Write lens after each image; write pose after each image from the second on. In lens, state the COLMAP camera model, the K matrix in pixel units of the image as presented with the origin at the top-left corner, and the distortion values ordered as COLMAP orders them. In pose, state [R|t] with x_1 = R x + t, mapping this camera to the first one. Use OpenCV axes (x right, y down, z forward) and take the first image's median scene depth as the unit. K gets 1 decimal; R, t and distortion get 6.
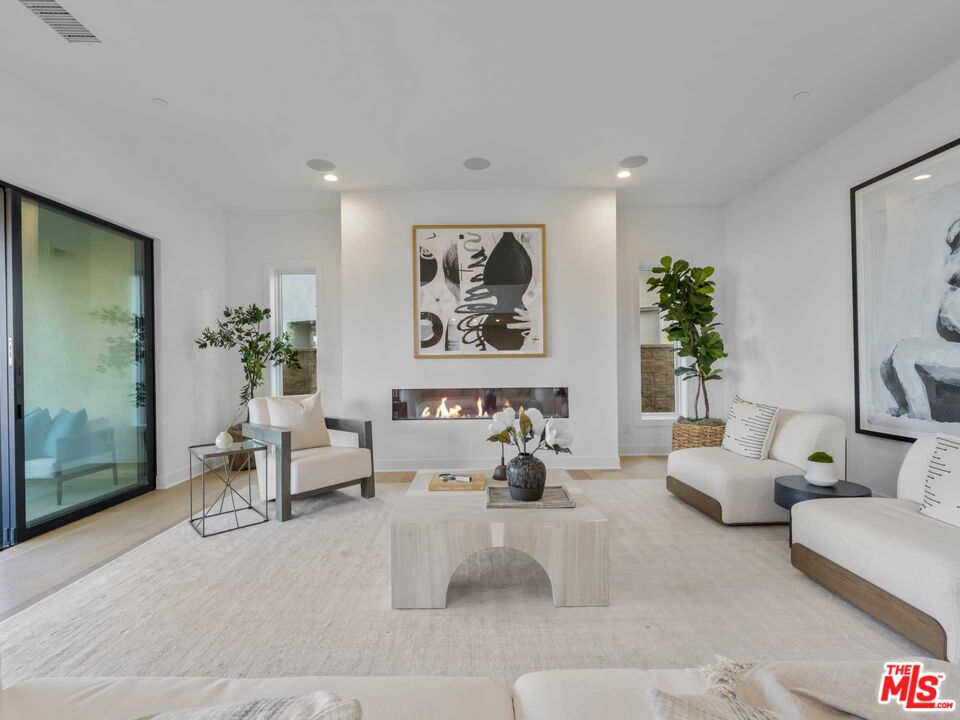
lens RADIAL K [[436.9, 0, 479.0], [0, 436.9, 367.7], [0, 0, 1]] dist [0.006091, -0.000917]
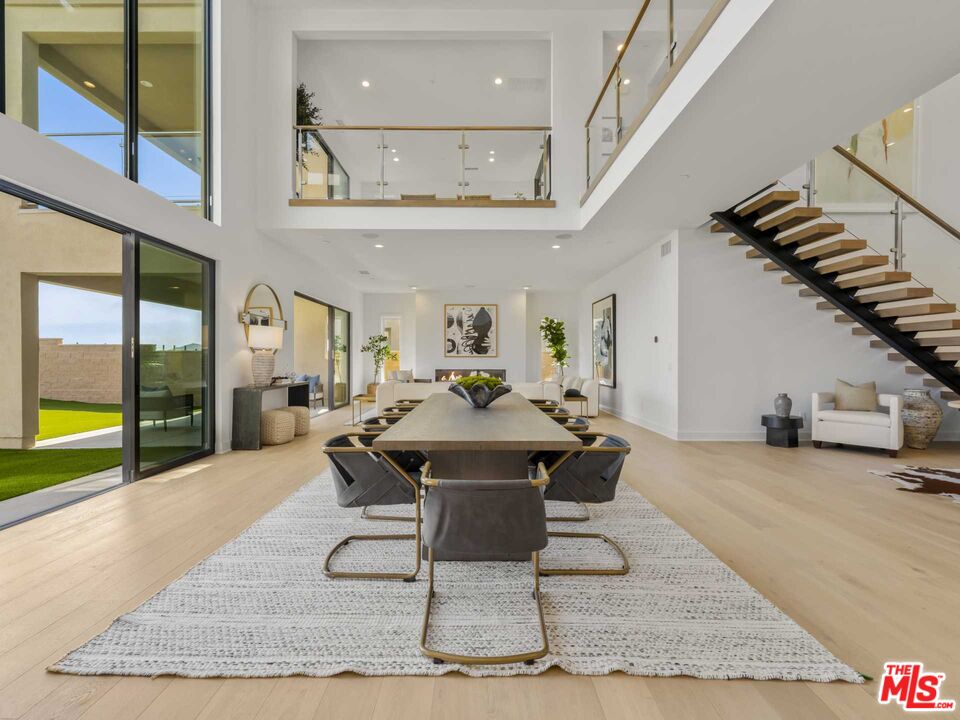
lens RADIAL K [[436.9, 0, 473.8], [0, 436.9, 359.6], [0, 0, 1]] dist [0.006091, -0.000917]
pose [[0.999839, 0.012833, -0.012533, 0.052333], [-0.012738, 0.999890, 0.007653, -0.028724], [0.012630, -0.007492, 0.999892, -1.511285]]
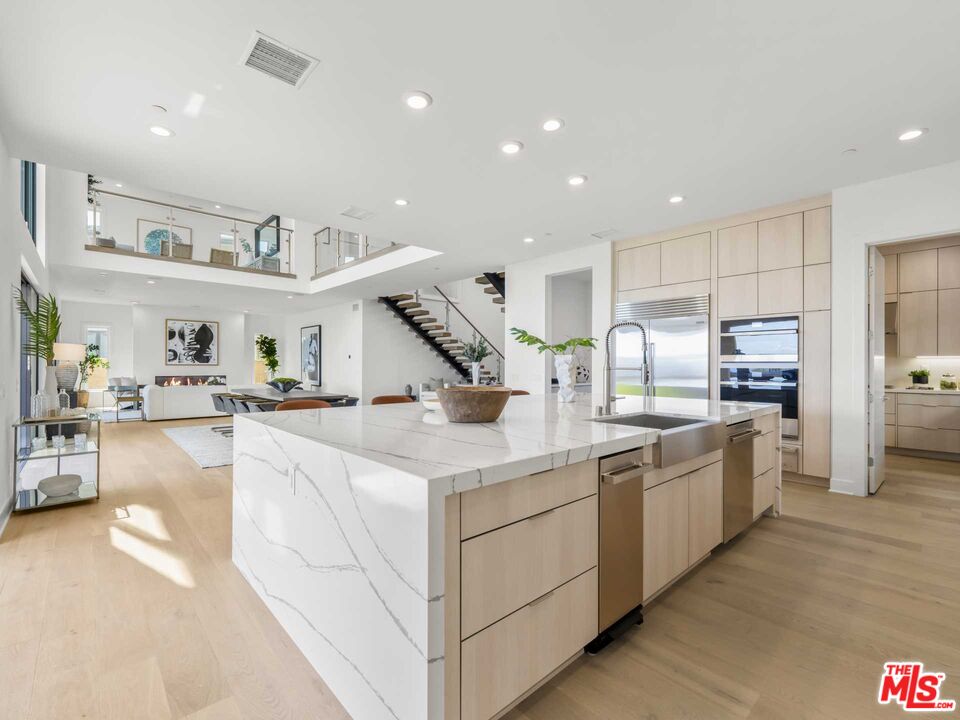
lens RADIAL K [[436.9, 0, 478.0], [0, 436.9, 364.6], [0, 0, 1]] dist [0.006091, -0.000917]
pose [[0.748278, 0.016312, 0.663184, -0.518705], [-0.017740, 0.999832, -0.004577, -0.048634], [-0.663148, -0.008340, 0.748442, -2.506426]]
